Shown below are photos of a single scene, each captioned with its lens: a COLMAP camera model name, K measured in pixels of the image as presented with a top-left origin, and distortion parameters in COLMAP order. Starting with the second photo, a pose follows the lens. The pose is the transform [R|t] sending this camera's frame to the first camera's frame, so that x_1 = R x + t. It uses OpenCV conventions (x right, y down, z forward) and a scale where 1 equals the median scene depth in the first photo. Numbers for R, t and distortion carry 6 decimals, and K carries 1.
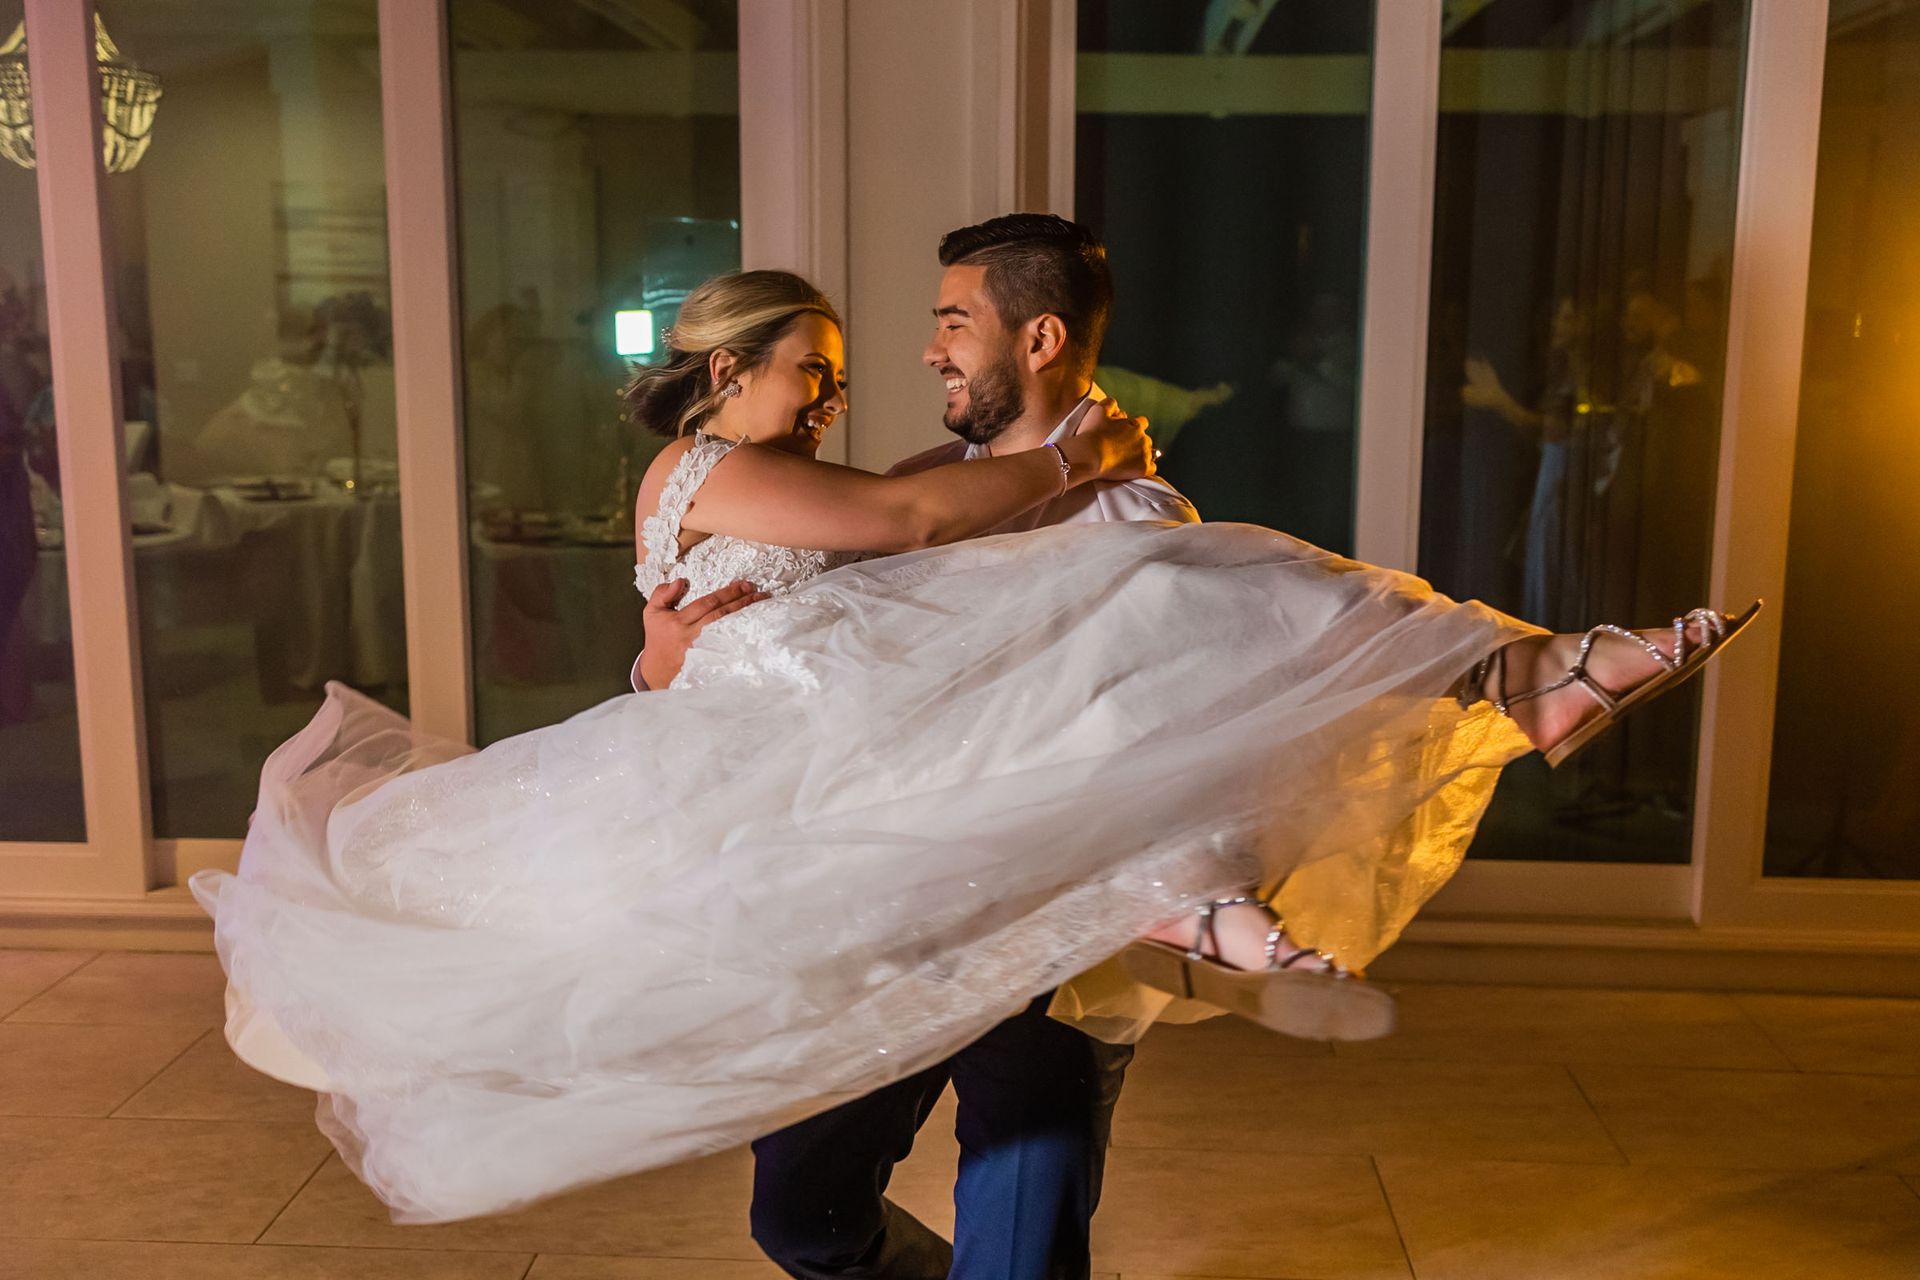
lens RADIAL K [[2102.2, 0, 960.0], [0, 2102.2, 640.0], [0, 0, 1]] dist [0.004335, -0.010468]
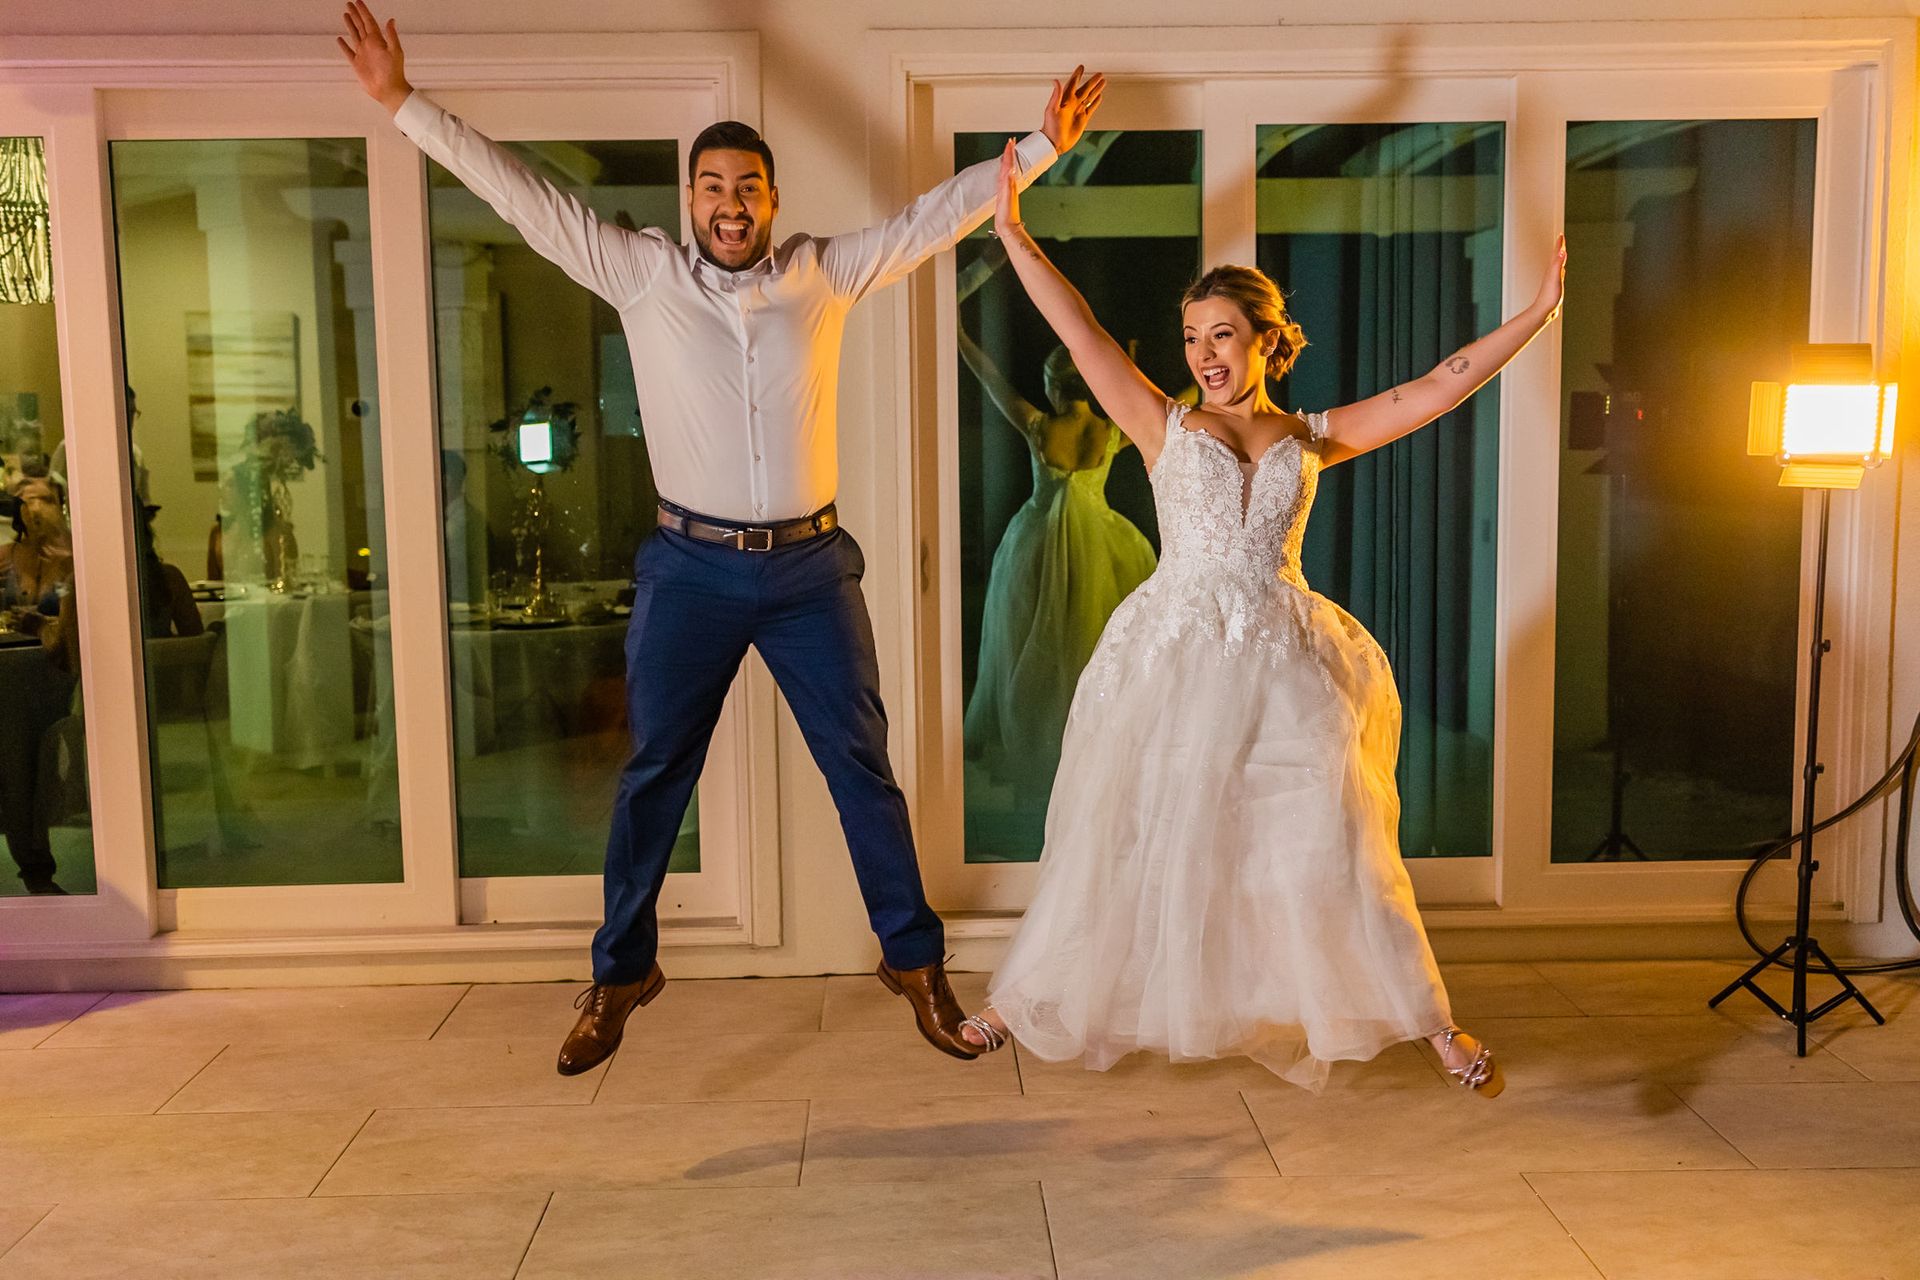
lens RADIAL K [[2102.2, 0, 960.0], [0, 2102.2, 640.0], [0, 0, 1]] dist [0.004335, -0.010468]
pose [[0.996464, -0.029762, 0.078572, -0.041654], [0.034082, 0.997947, -0.054221, 0.038859], [-0.076797, 0.056708, 0.995433, -0.165514]]
